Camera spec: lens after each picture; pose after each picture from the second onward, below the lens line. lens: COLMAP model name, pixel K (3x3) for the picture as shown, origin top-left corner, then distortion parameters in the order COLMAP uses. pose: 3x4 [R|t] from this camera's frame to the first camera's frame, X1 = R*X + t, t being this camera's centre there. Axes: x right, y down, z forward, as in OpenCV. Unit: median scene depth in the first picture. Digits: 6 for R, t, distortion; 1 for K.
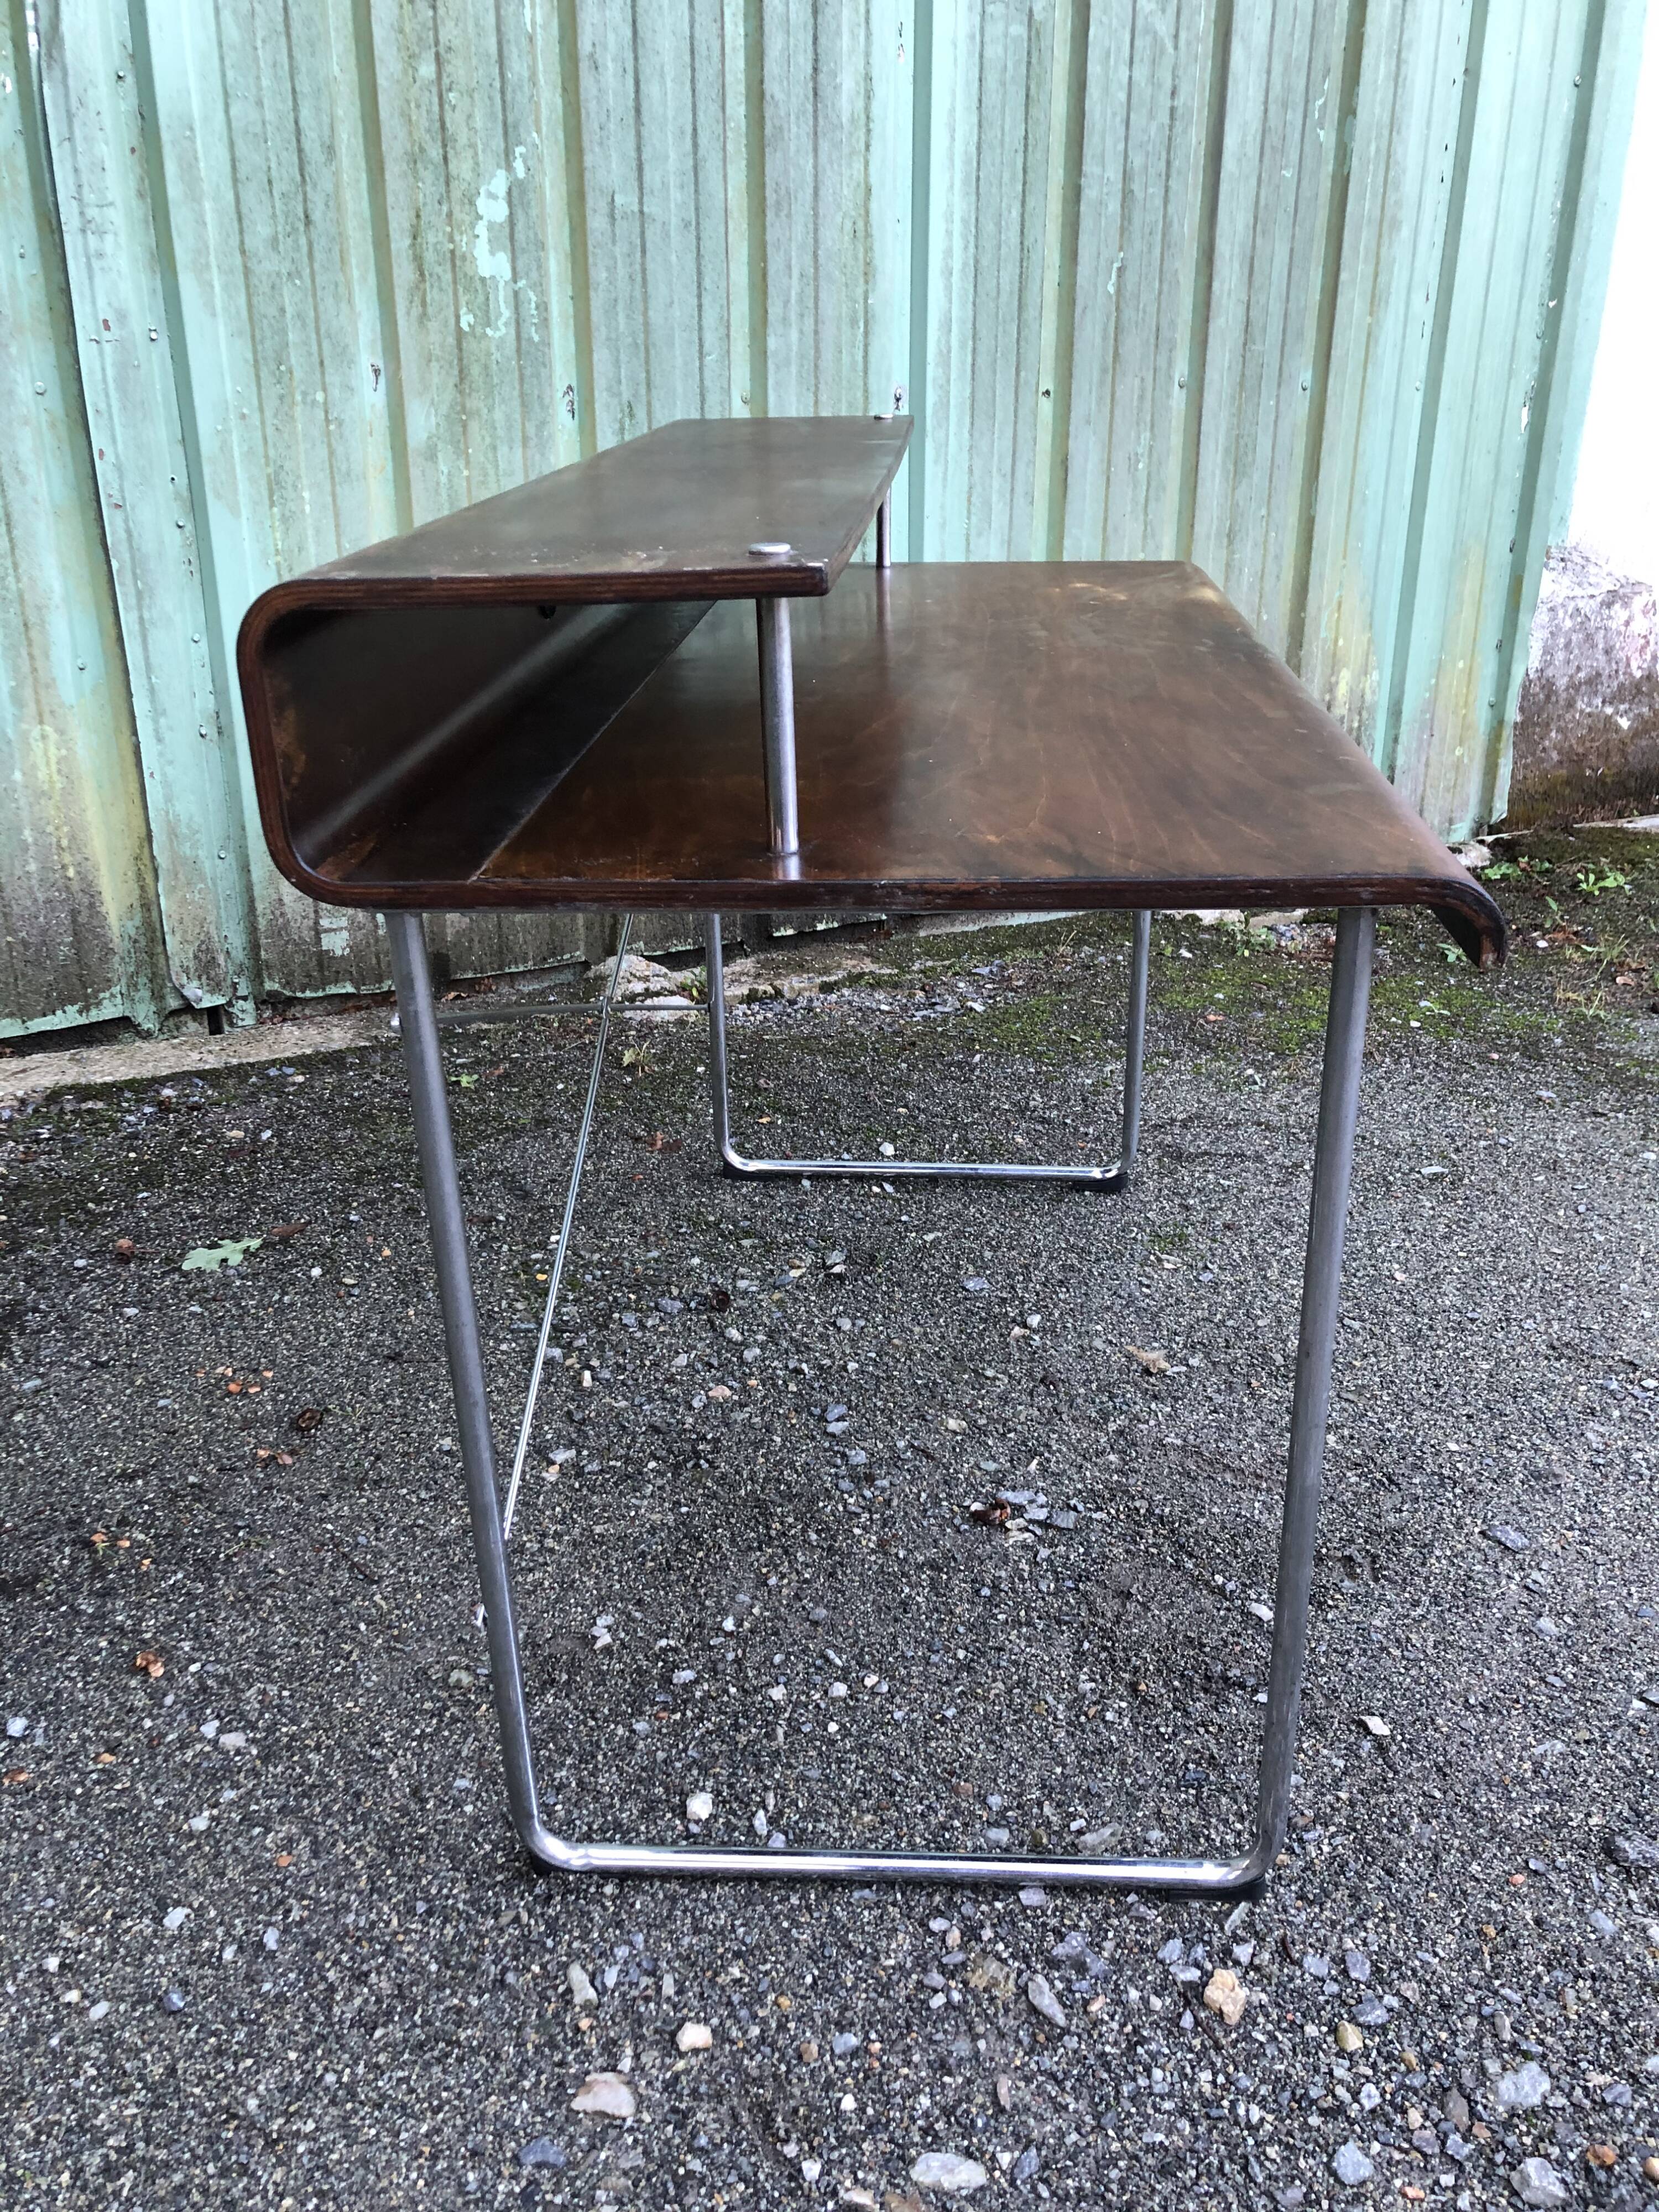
lens RADIAL K [[1825.3, 0, 855.2], [0, 1825.3, 1111.3], [0, 0, 1]] dist [-0.011171, 0.060432]
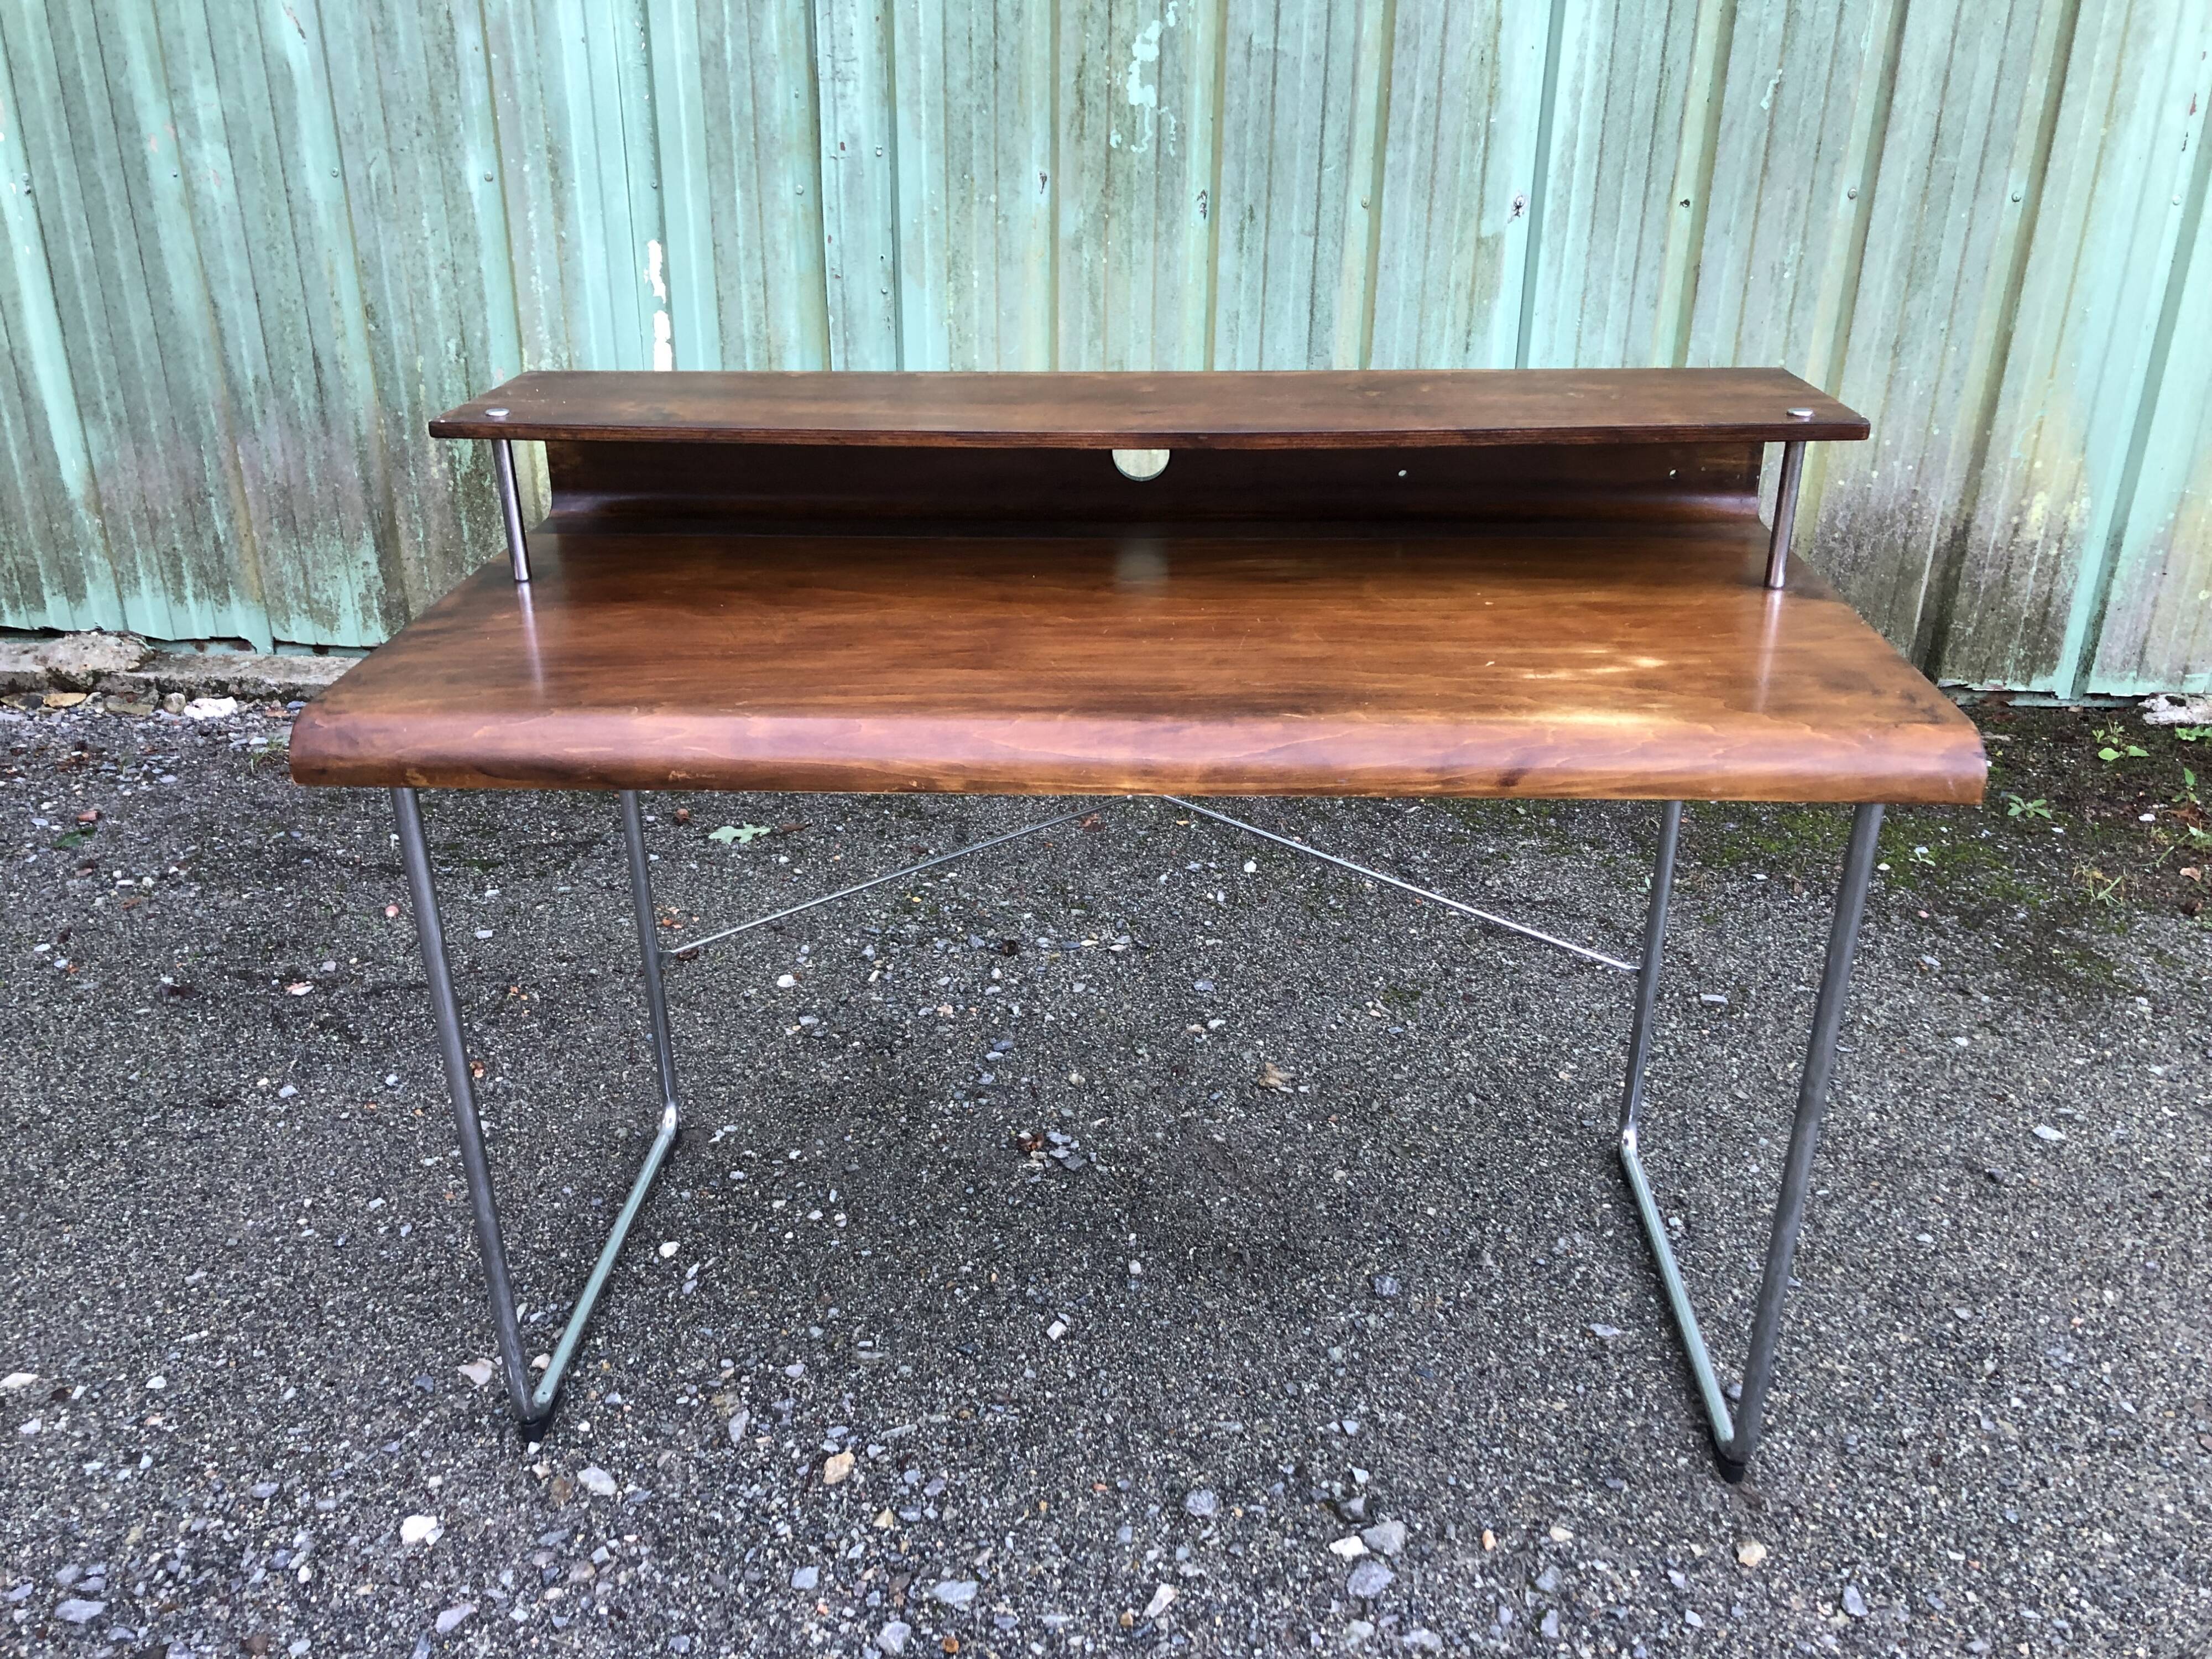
lens RADIAL K [[1816.7, 0, 1090.1], [0, 1816.7, 807.2], [0, 0, 1]] dist [-0.001153, 0.031163]
pose [[0.865611, 0.199016, -0.459468, 0.672240], [-0.192081, 0.979396, 0.062351, -0.102786], [0.462410, 0.034283, 0.886003, -0.125332]]
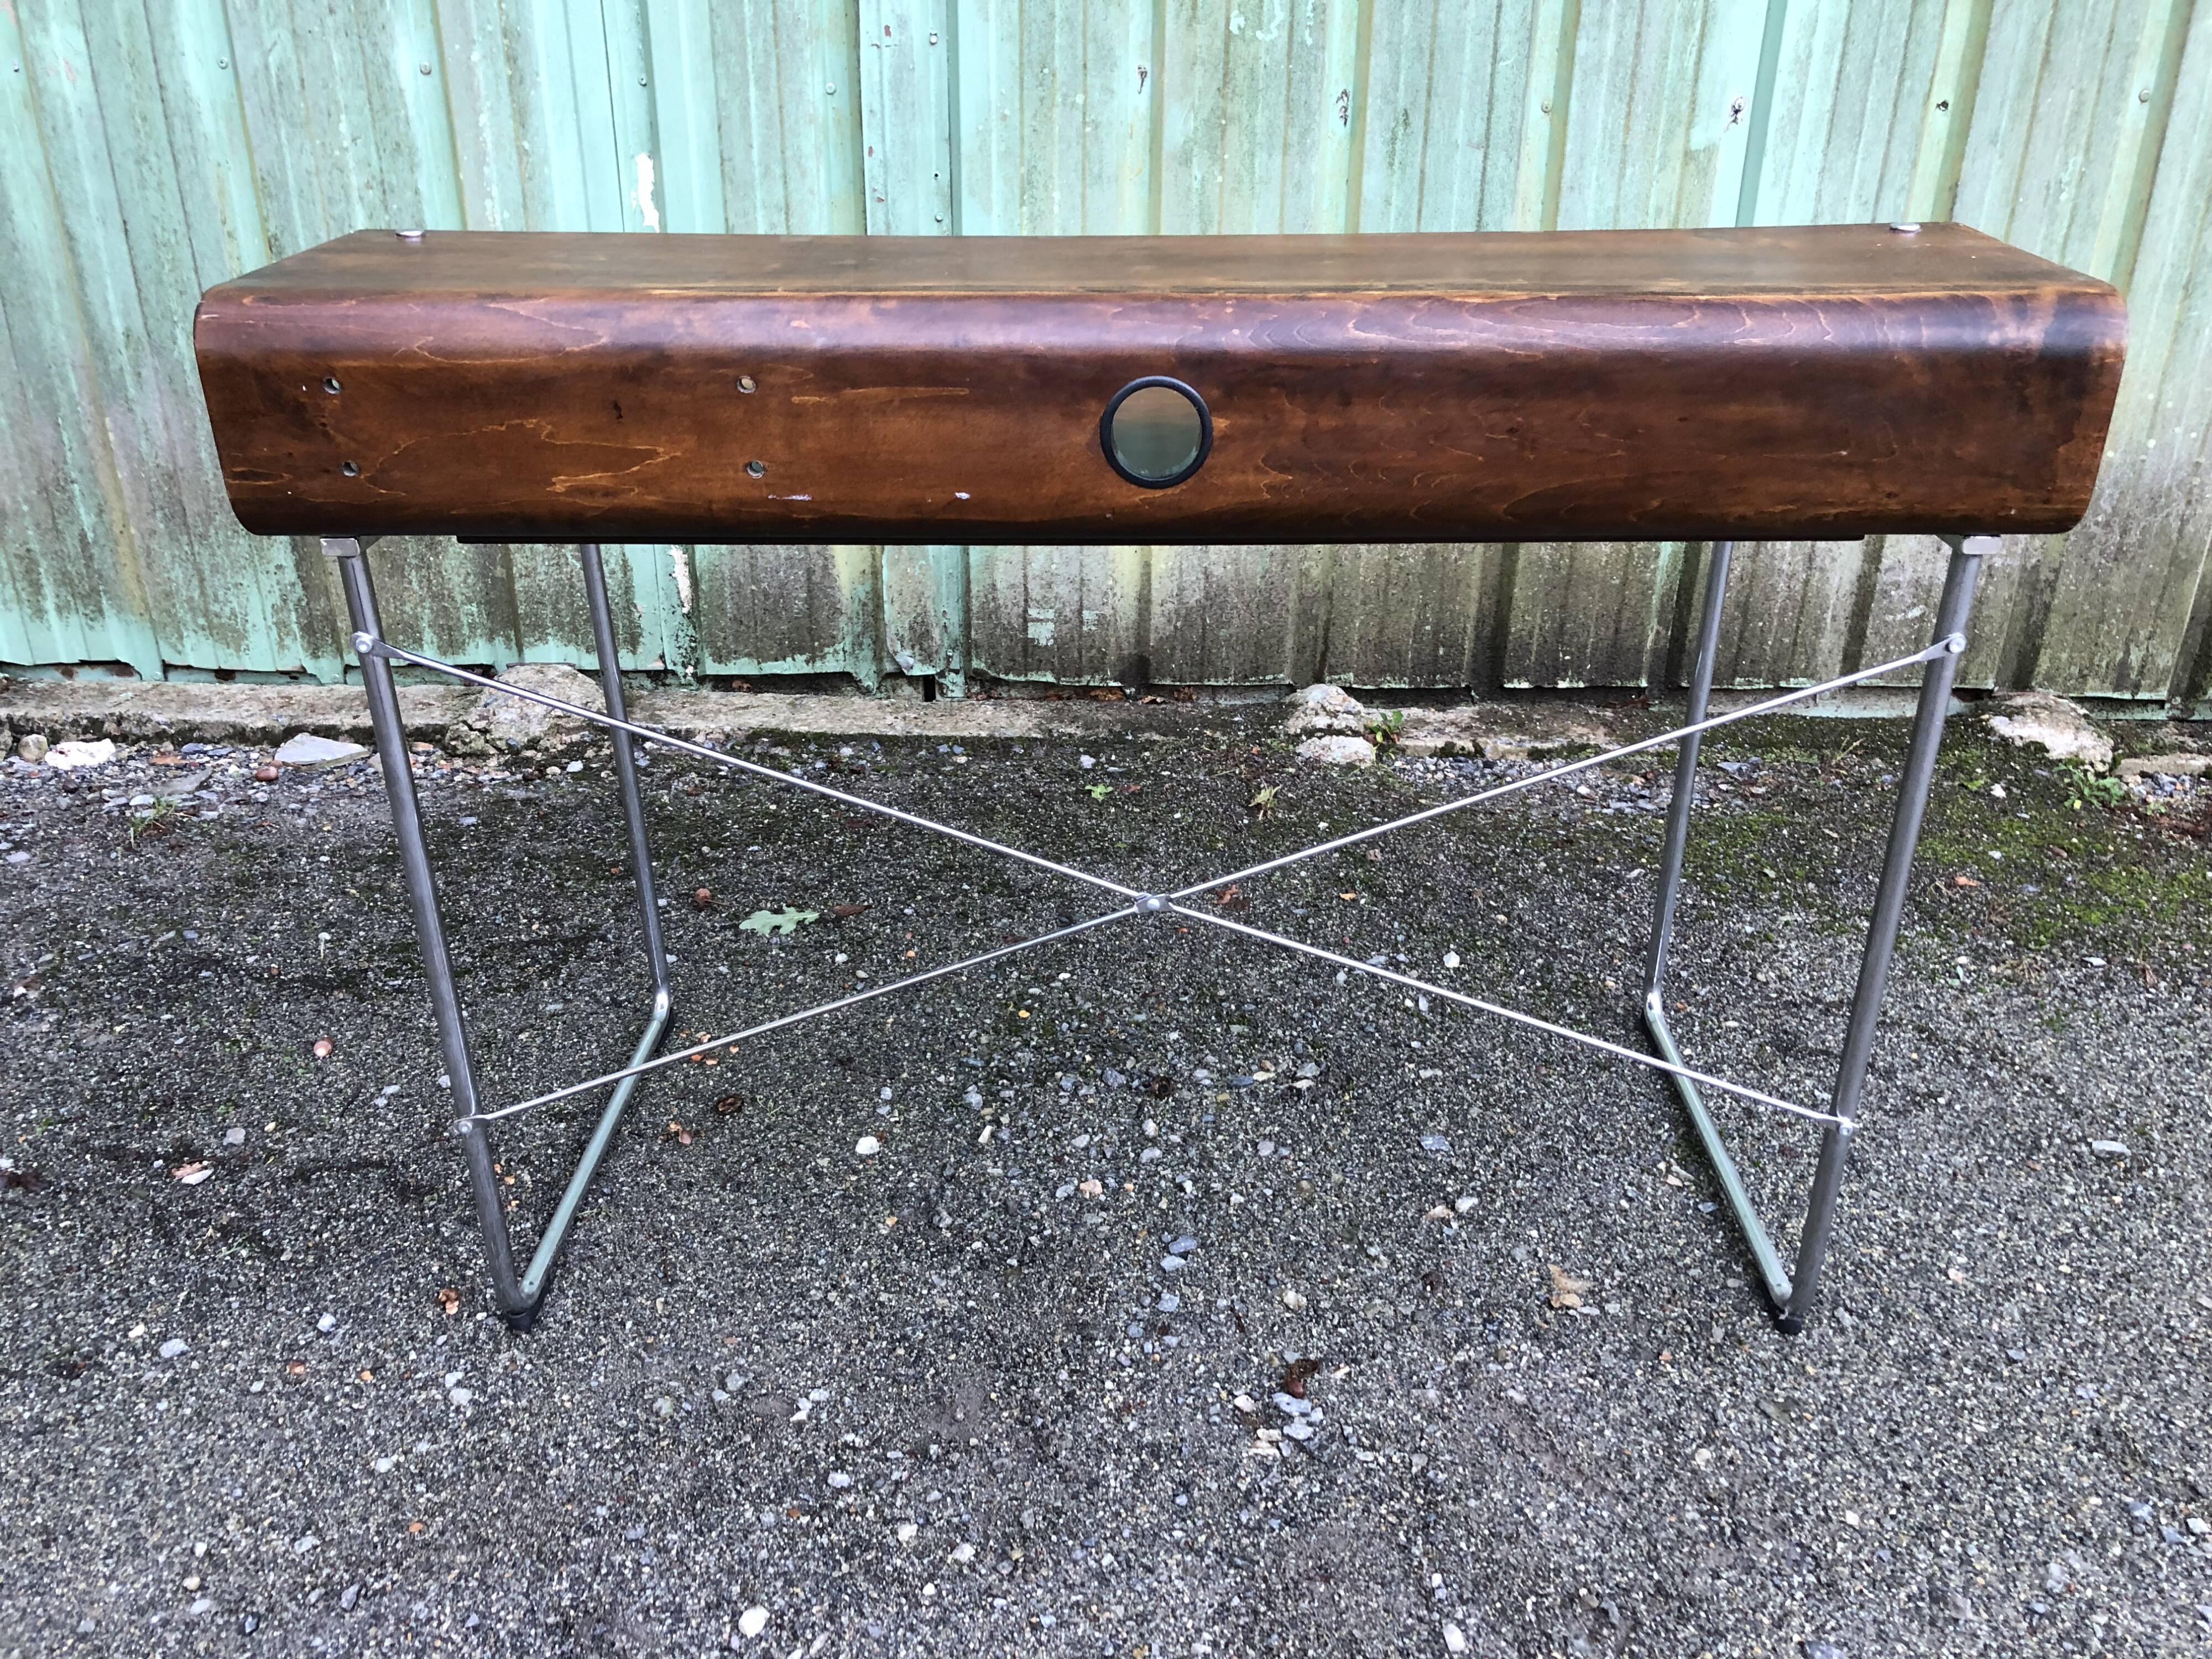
lens RADIAL K [[1825.3, 0, 1127.3], [0, 1825.3, 821.0], [0, 0, 1]] dist [-0.015563, 0.066305]
pose [[0.889271, 0.196773, -0.412889, 0.345665], [-0.181207, 0.980428, 0.076969, -0.129201], [0.419954, 0.006372, 0.907523, 0.156573]]
